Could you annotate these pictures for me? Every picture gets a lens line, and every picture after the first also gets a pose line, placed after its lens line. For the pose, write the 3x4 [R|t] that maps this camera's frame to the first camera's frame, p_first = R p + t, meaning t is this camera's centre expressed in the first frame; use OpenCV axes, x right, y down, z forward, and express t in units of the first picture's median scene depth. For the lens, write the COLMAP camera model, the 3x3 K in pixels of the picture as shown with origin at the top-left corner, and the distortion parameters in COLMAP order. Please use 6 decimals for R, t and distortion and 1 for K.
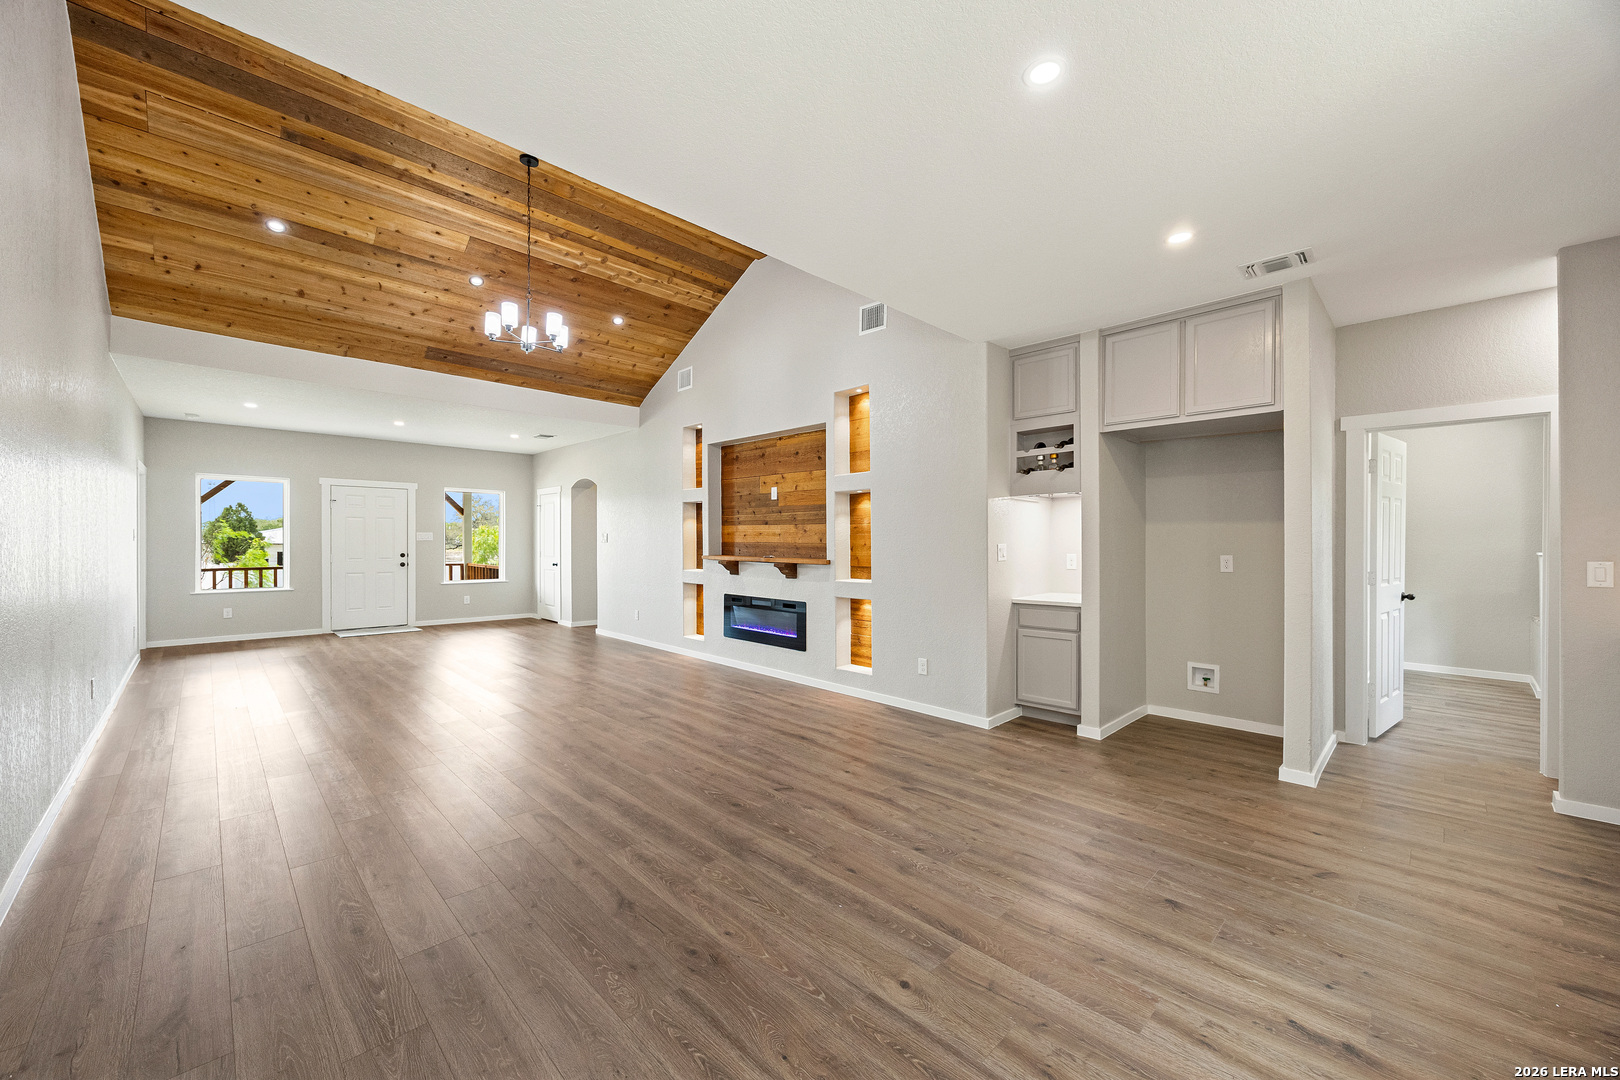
lens RADIAL K [[625.9, 0, 805.3], [0, 625.9, 542.4], [0, 0, 1]] dist [0.002204, -0.000706]
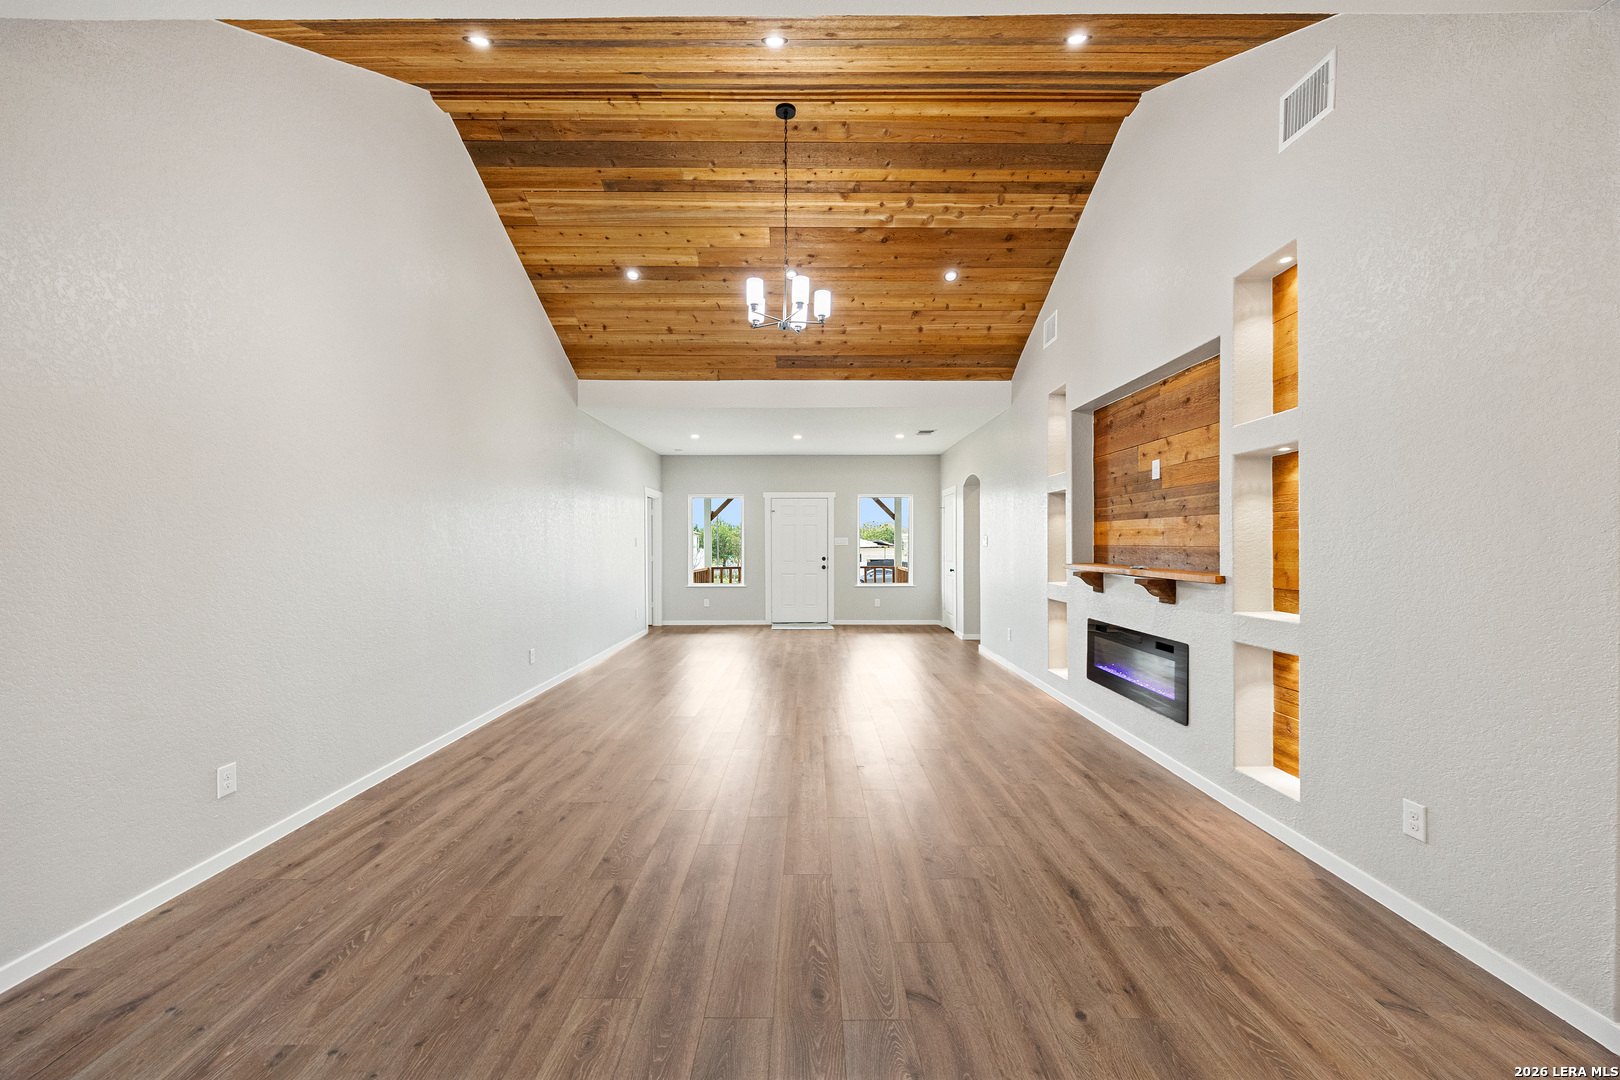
lens RADIAL K [[625.9, 0, 807.8], [0, 625.9, 552.9], [0, 0, 1]] dist [0.002204, -0.000706]
pose [[0.715954, 0.003986, -0.698136, 0.164878], [0.004057, 0.999943, 0.009870, -0.000131], [0.698136, -0.009899, 0.715897, 0.326828]]
